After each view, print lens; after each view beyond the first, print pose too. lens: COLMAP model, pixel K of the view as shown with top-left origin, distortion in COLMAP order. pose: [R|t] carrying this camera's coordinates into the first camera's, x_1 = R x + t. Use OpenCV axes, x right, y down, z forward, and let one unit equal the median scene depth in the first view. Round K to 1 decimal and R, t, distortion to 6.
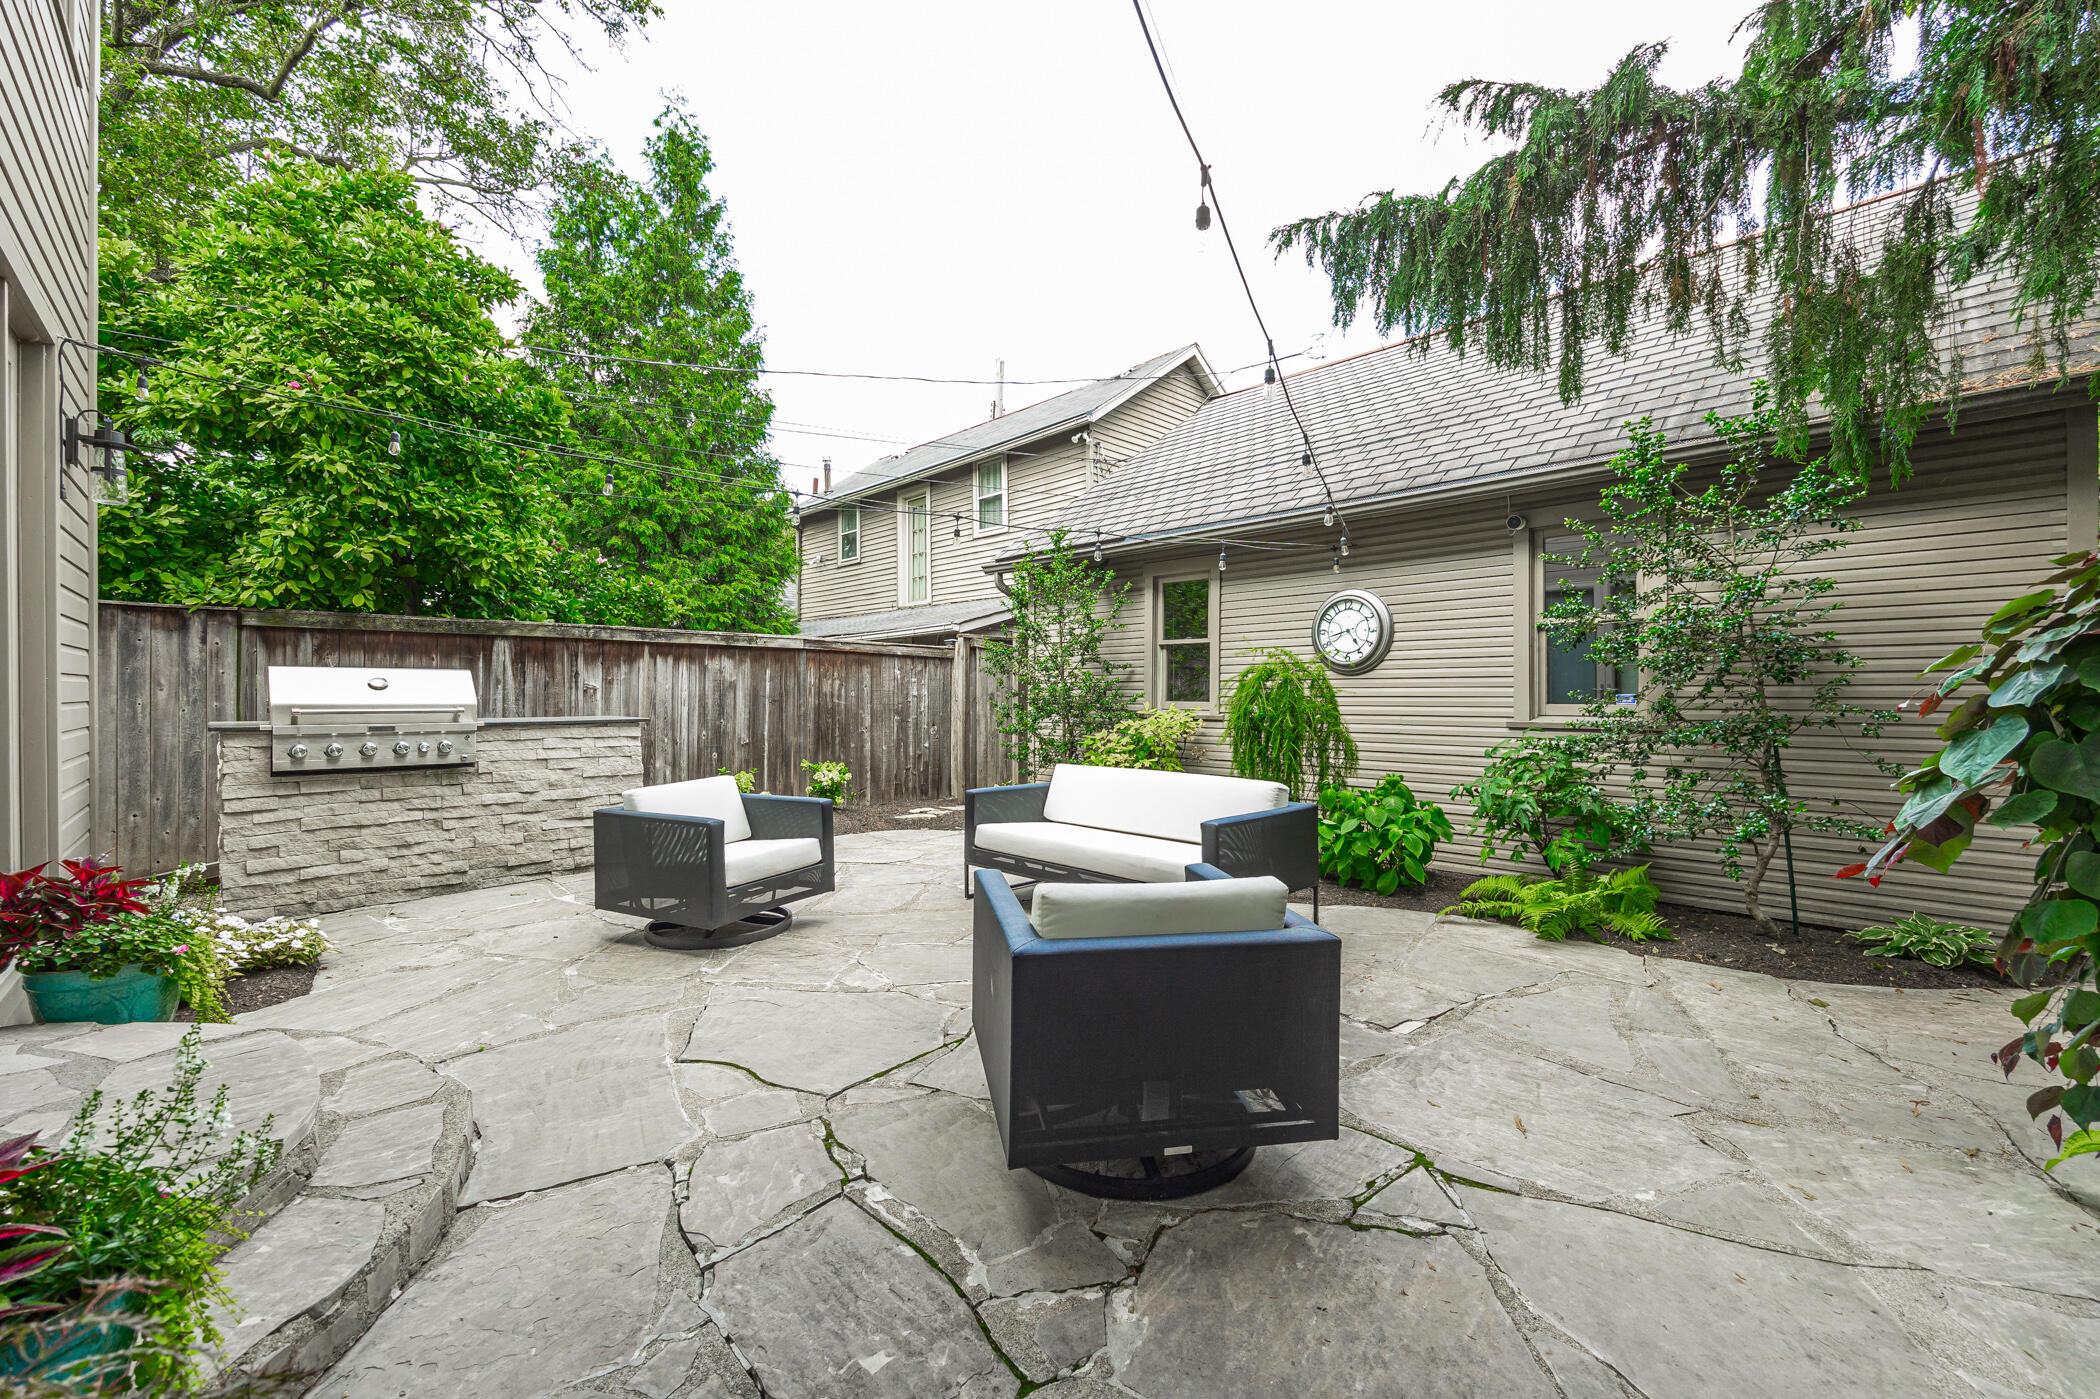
lens RADIAL K [[879.5, 0, 1034.8], [0, 879.5, 684.4], [0, 0, 1]] dist [-0.003310, 0.000300]
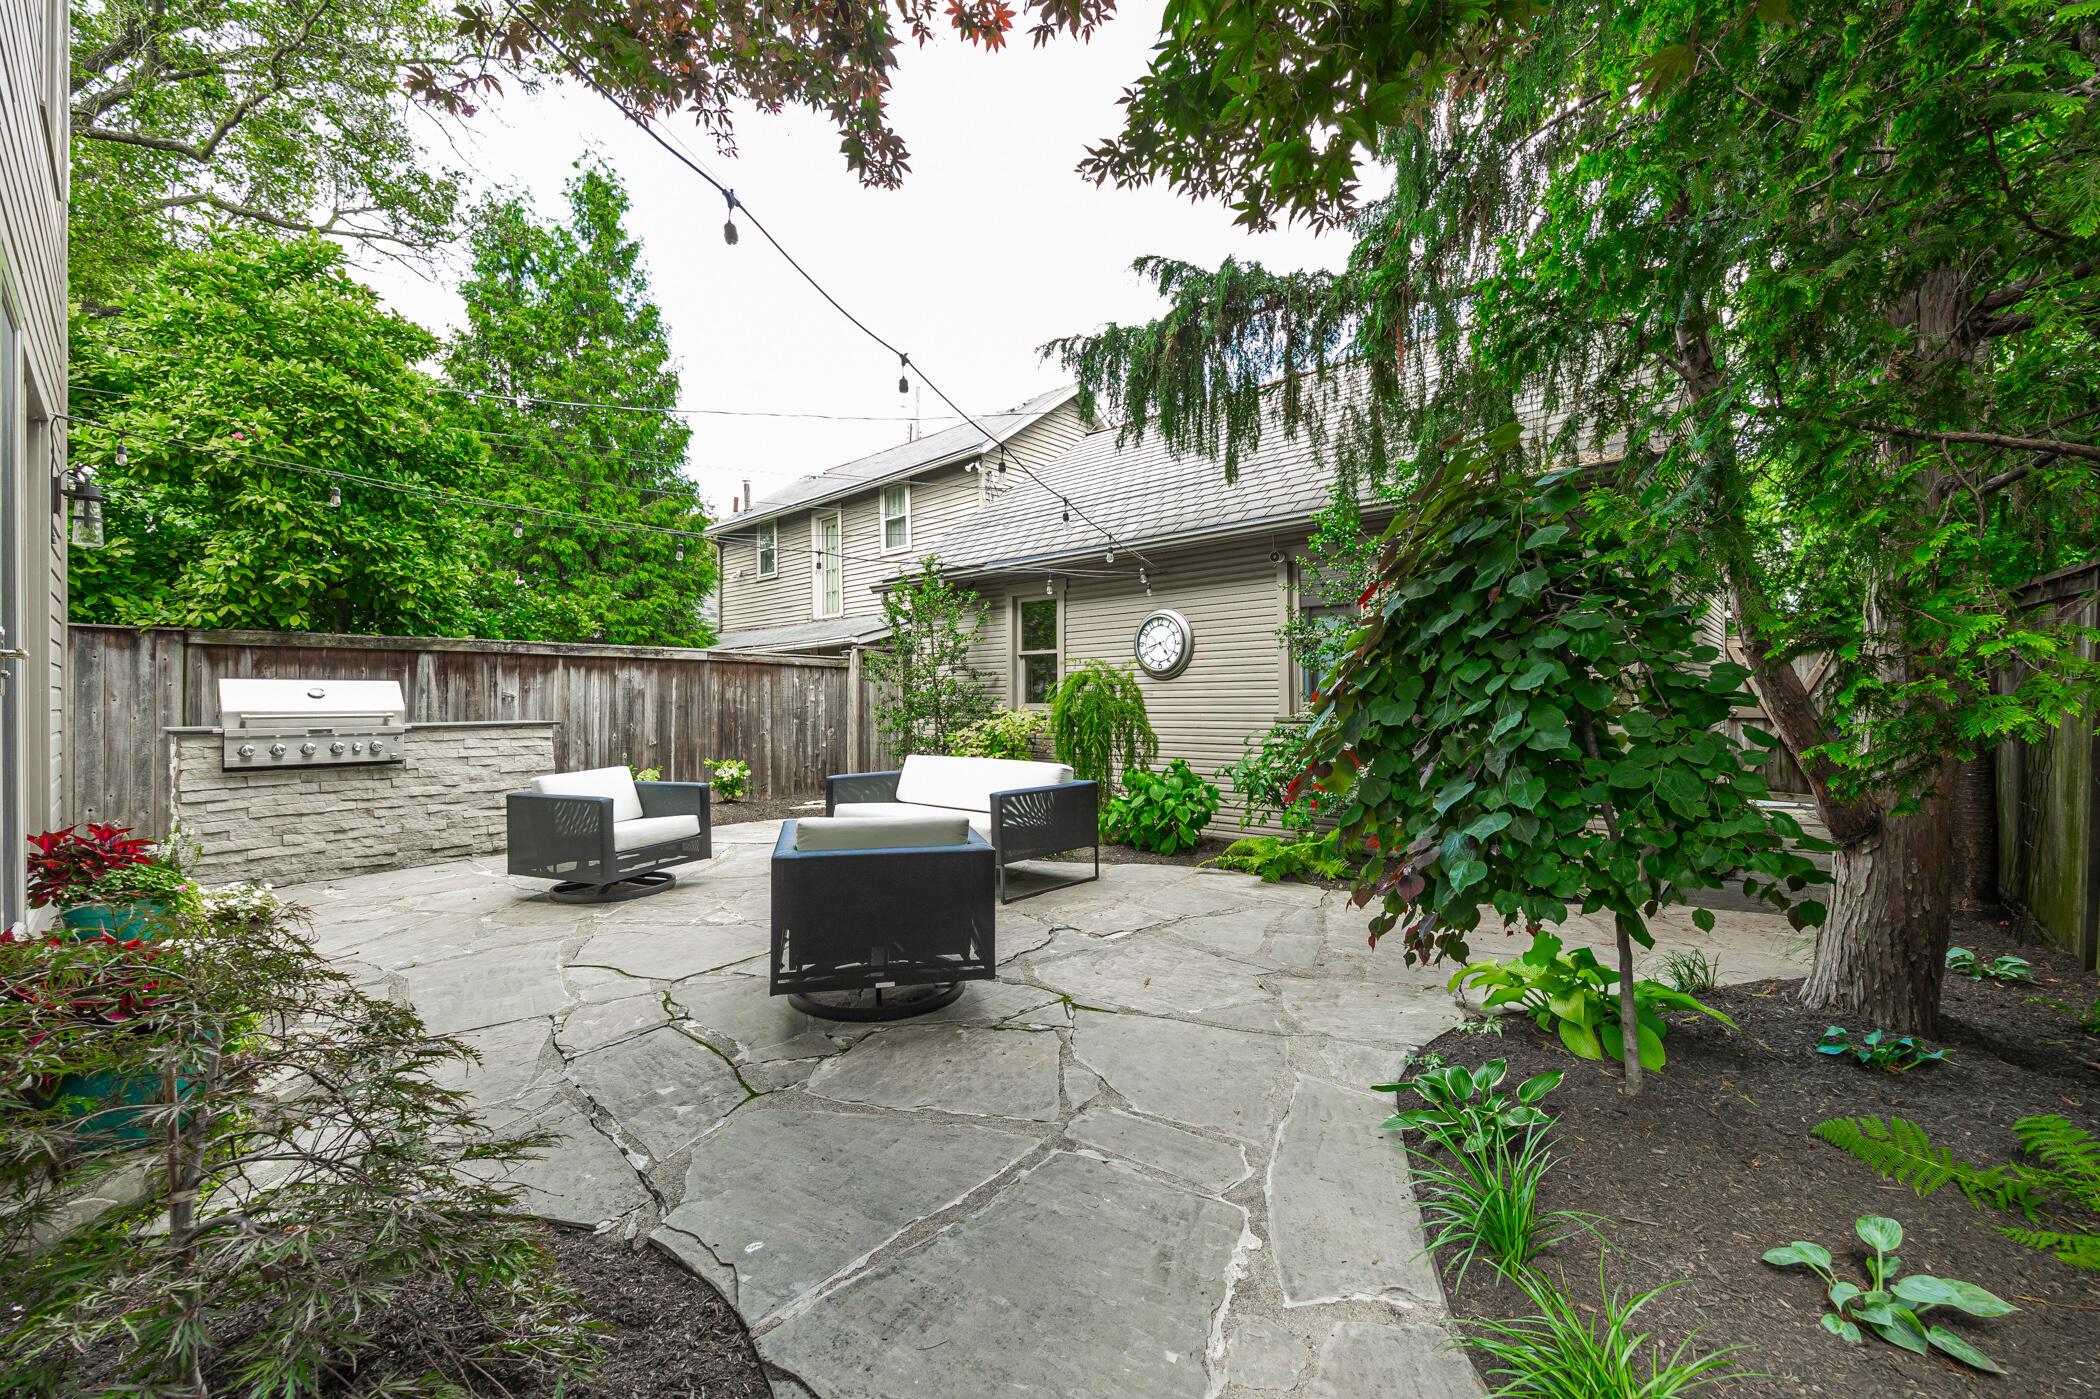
lens RADIAL K [[885.2, 0, 1049.5], [0, 885.2, 684.7], [0, 0, 1]] dist [0.000311, 0.000332]
pose [[0.997453, -0.007227, 0.070961, 0.131340], [0.007763, 0.999943, -0.007287, 0.003831], [-0.070905, 0.007819, 0.997452, -0.225723]]
